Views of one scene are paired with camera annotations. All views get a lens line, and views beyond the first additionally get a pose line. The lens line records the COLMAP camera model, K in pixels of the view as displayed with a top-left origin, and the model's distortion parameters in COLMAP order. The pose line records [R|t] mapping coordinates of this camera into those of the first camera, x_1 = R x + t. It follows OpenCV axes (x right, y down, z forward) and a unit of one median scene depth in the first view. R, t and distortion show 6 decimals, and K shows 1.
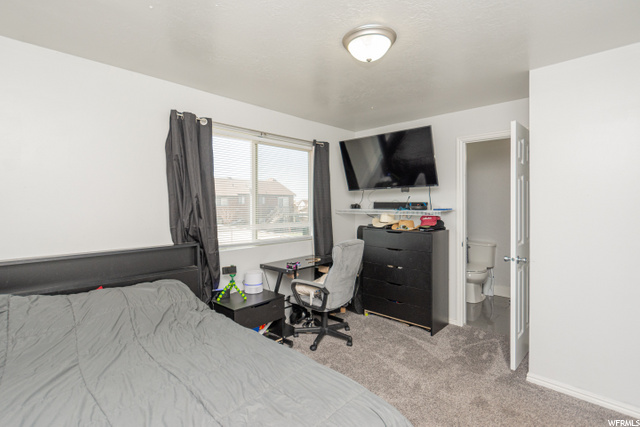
lens RADIAL K [[315.2, 0, 317.0], [0, 315.2, 207.8], [0, 0, 1]] dist [0.000808, -0.000304]
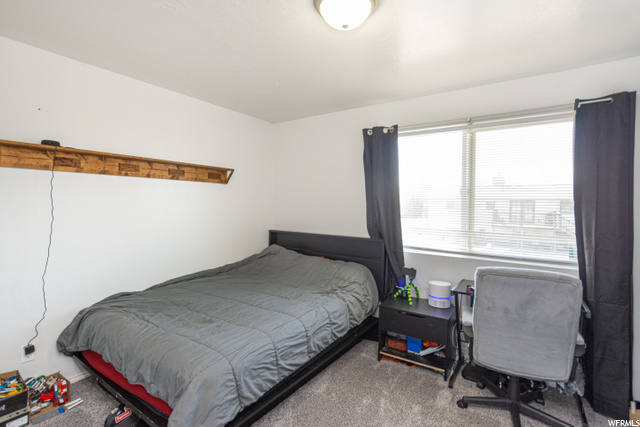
lens RADIAL K [[315.2, 0, 317.0], [0, 315.2, 207.8], [0, 0, 1]] dist [0.000808, -0.000304]
pose [[0.140498, 0.018342, -0.989911, 0.672842], [-0.028196, 0.999497, 0.014518, -0.010583], [0.989679, 0.025872, 0.140944, 0.583337]]
